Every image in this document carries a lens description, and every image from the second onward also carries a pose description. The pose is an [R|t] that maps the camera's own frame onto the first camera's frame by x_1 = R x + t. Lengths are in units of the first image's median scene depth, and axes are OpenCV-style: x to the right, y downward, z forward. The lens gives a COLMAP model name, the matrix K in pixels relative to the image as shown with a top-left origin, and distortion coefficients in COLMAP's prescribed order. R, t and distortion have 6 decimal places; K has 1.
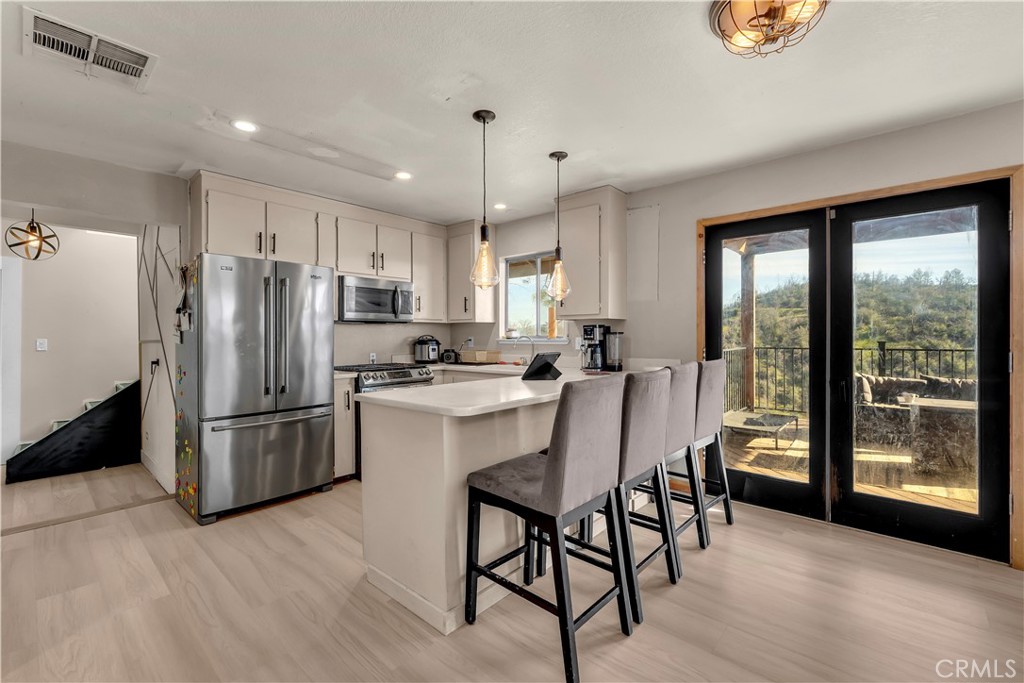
lens RADIAL K [[434.1, 0, 502.6], [0, 434.1, 338.7], [0, 0, 1]] dist [-0.000637, 0.000001]
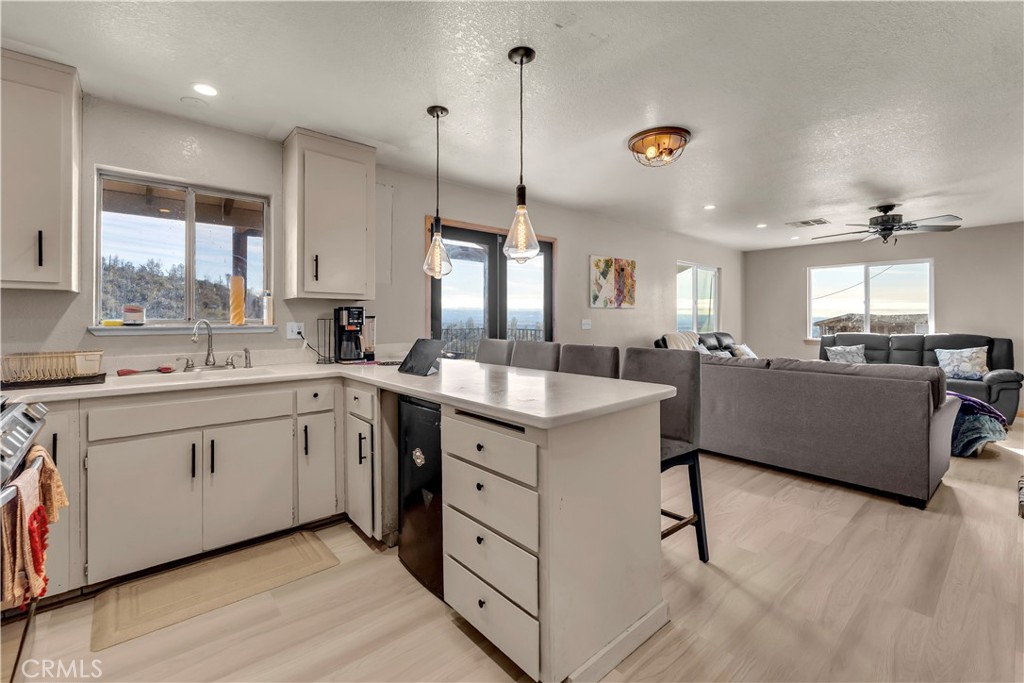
lens RADIAL K [[442.4, 0, 497.5], [0, 442.4, 317.6], [0, 0, 1]] dist [-0.003759, -0.000937]
pose [[0.129379, 0.006681, 0.991573, -0.465246], [0.009480, 0.999923, -0.007974, -0.001036], [-0.991550, 0.010432, 0.129306, 0.491004]]
